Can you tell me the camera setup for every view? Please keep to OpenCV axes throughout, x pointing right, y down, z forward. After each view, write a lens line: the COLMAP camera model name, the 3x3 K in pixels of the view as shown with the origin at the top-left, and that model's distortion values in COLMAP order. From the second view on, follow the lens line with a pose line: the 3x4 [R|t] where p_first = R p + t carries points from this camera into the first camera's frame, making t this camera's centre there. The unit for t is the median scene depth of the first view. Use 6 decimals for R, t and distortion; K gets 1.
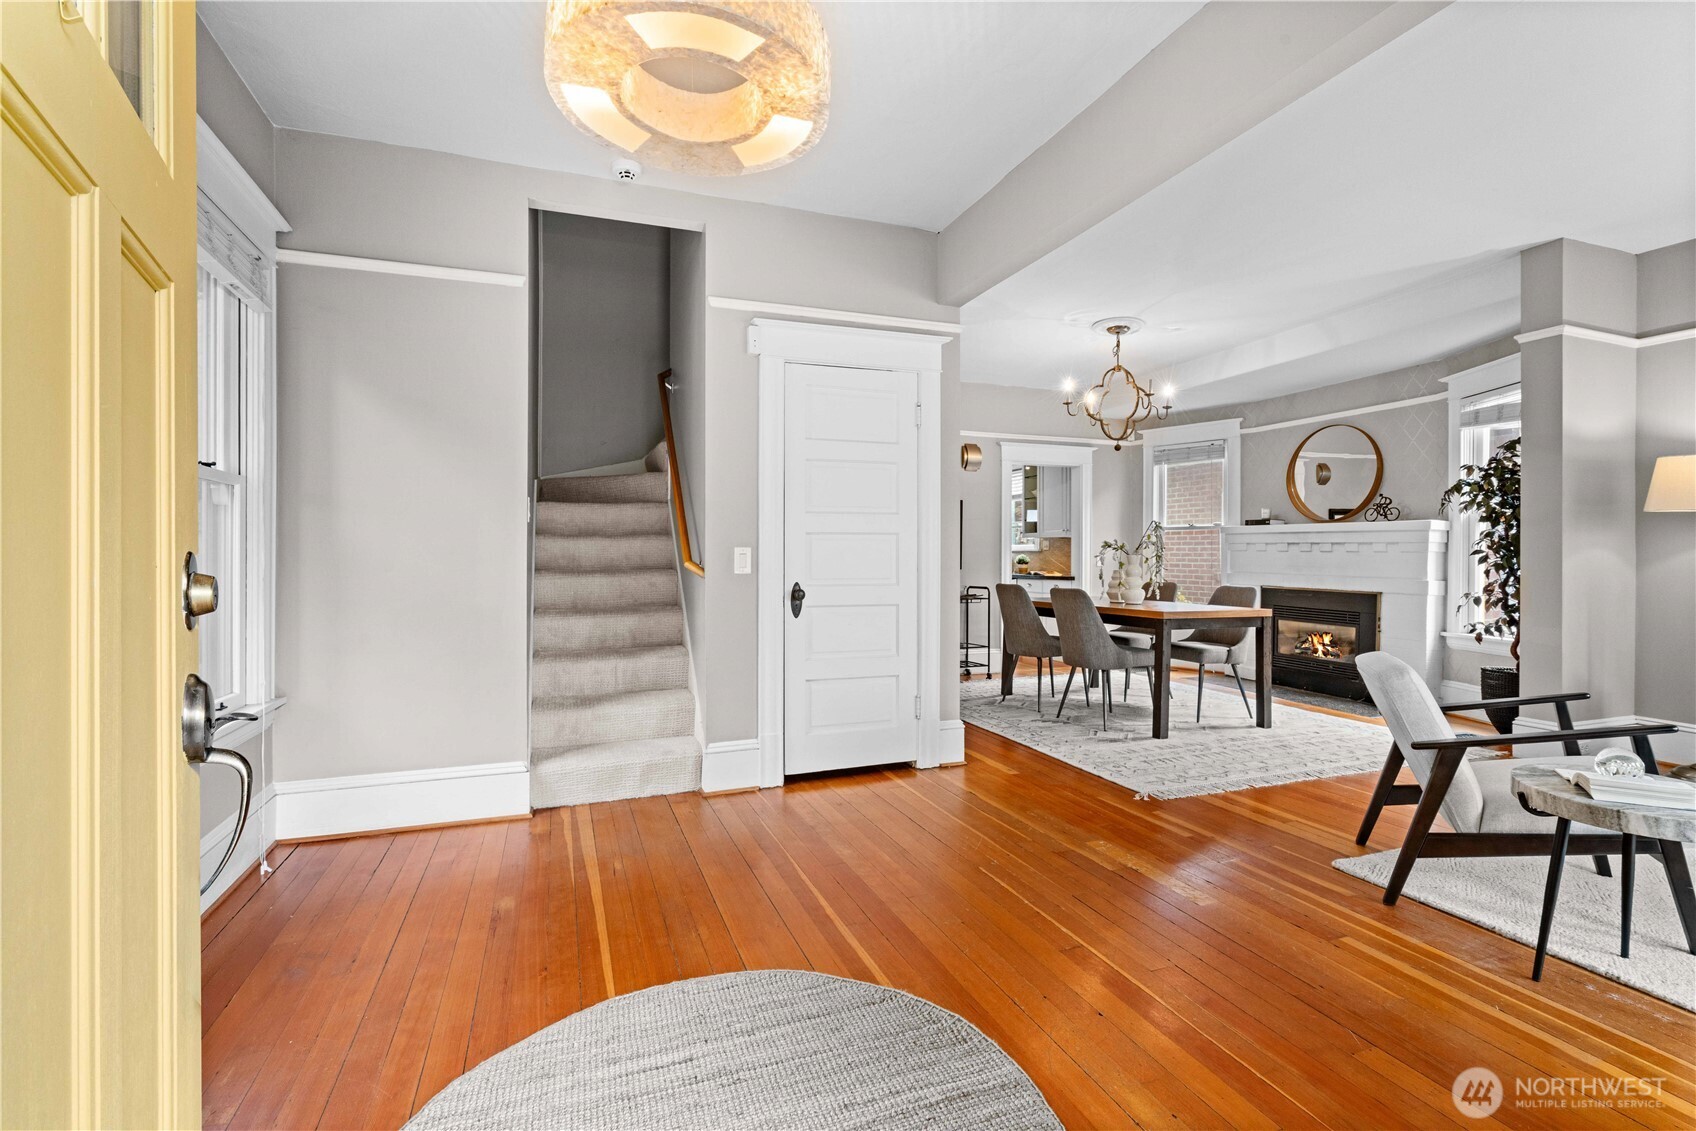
lens RADIAL K [[763.5, 0, 844.7], [0, 763.5, 553.4], [0, 0, 1]] dist [-0.001997, 0.001987]
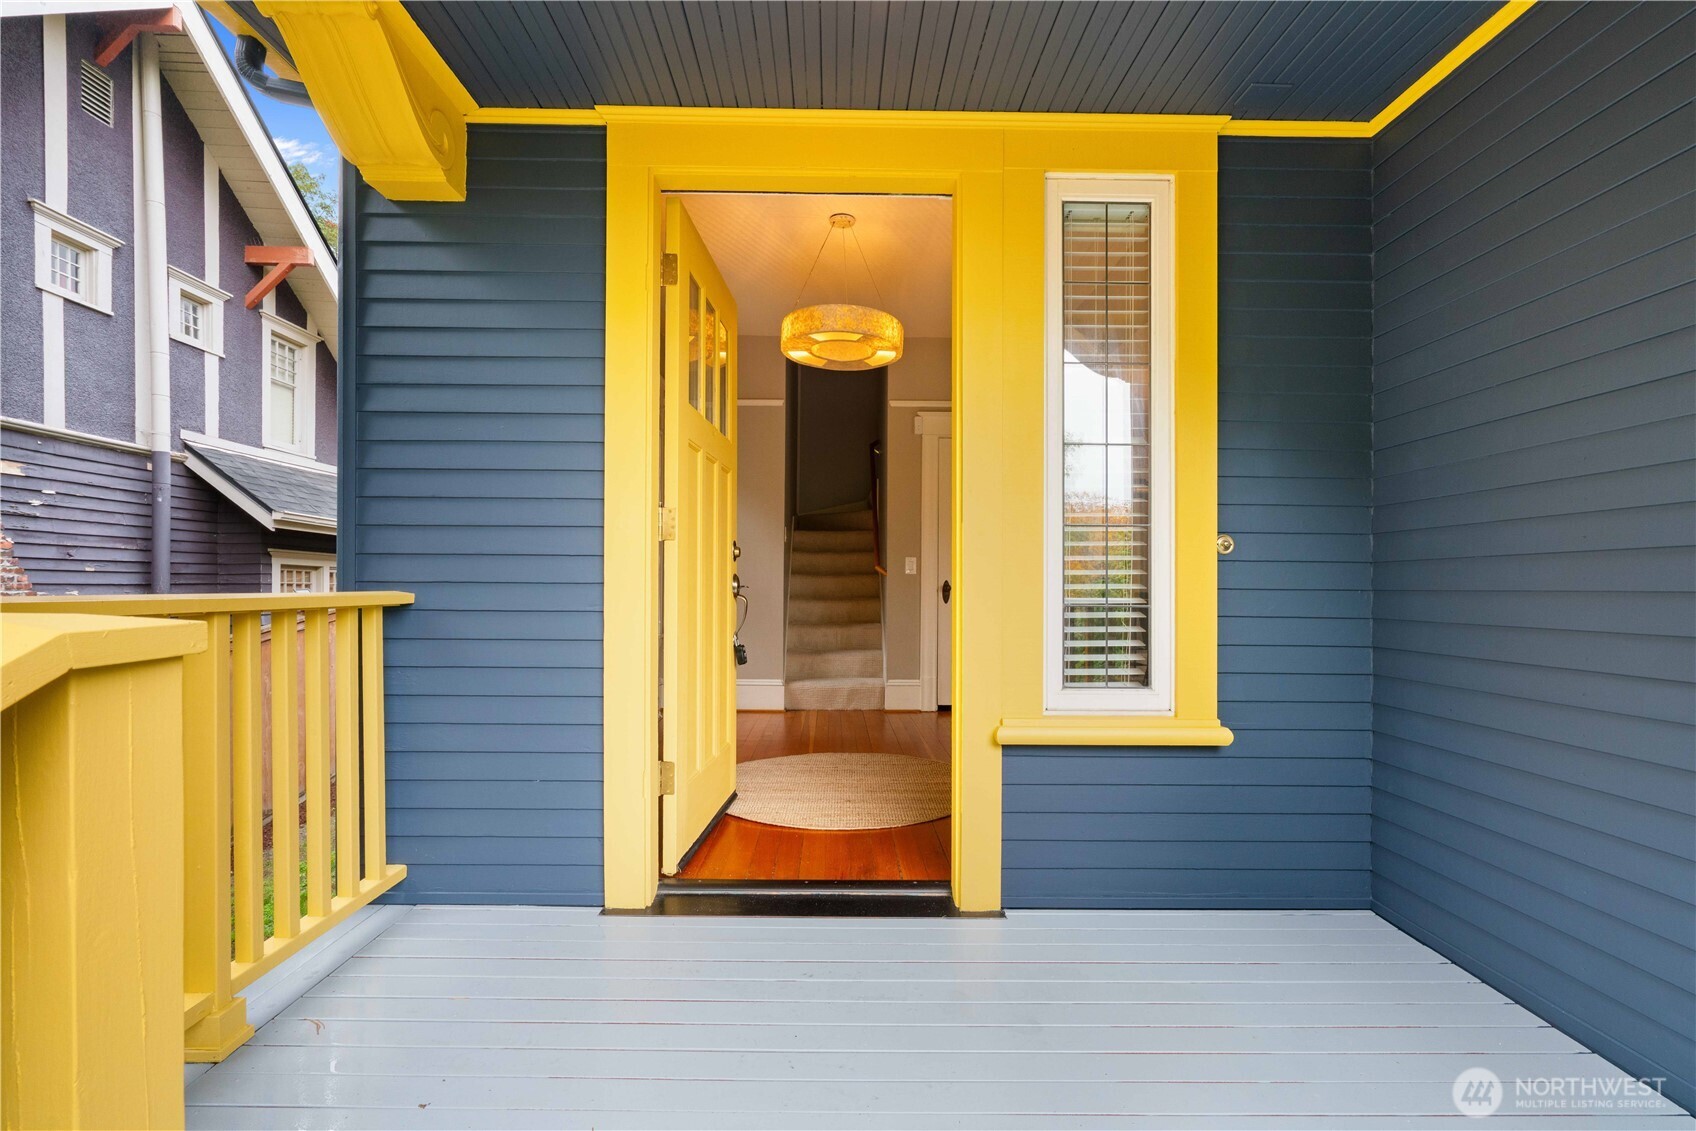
lens RADIAL K [[763.5, 0, 842.3], [0, 763.5, 578.0], [0, 0, 1]] dist [-0.001997, 0.001987]
pose [[0.938943, 0.004203, -0.344048, 0.277271], [-0.005725, 0.999978, -0.003408, 0.040957], [0.344026, 0.005170, 0.938946, -0.529809]]
